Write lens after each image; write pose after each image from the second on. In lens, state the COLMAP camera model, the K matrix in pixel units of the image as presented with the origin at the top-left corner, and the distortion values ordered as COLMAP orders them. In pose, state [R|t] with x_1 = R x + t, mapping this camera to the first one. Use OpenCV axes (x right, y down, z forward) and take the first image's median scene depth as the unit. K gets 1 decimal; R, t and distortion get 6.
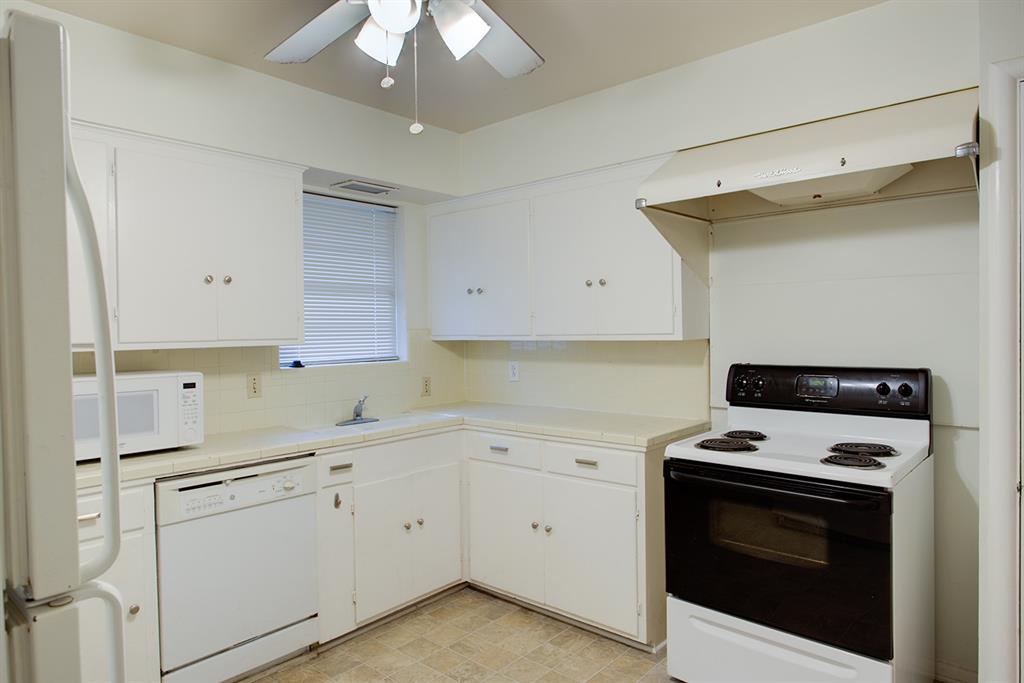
lens RADIAL K [[635.2, 0, 505.0], [0, 635.2, 342.9], [0, 0, 1]] dist [-0.006958, -0.002103]
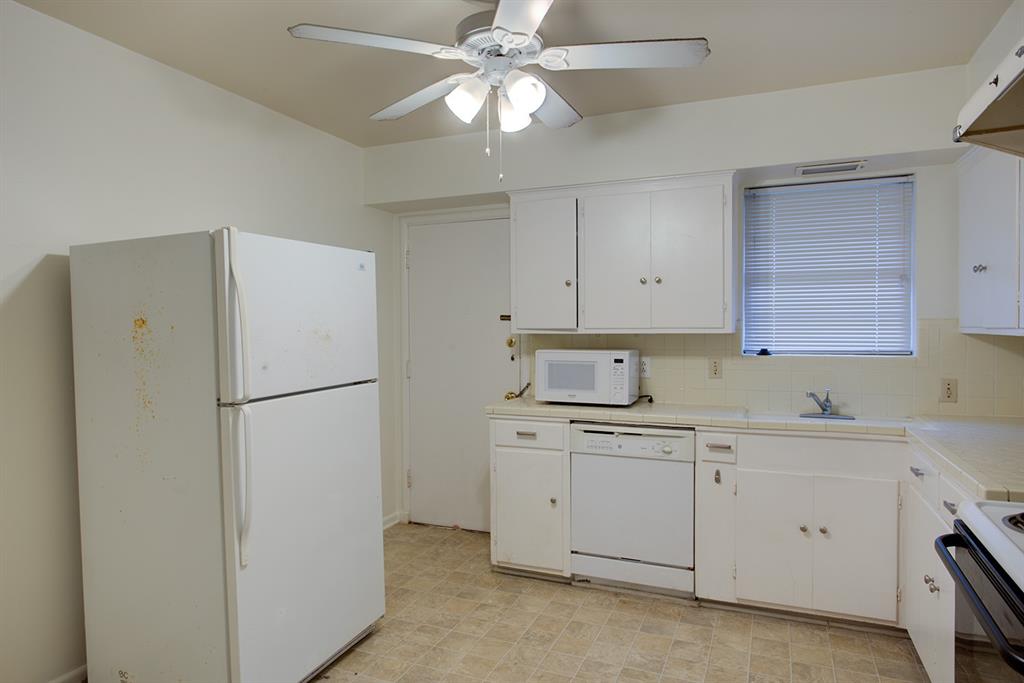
lens RADIAL K [[635.2, 0, 505.0], [0, 635.2, 342.9], [0, 0, 1]] dist [-0.006958, -0.002103]
pose [[0.306583, 0.038593, -0.951061, 0.602709], [-0.017708, 0.999236, 0.034839, -0.012063], [0.951679, 0.006160, 0.307032, 0.289641]]
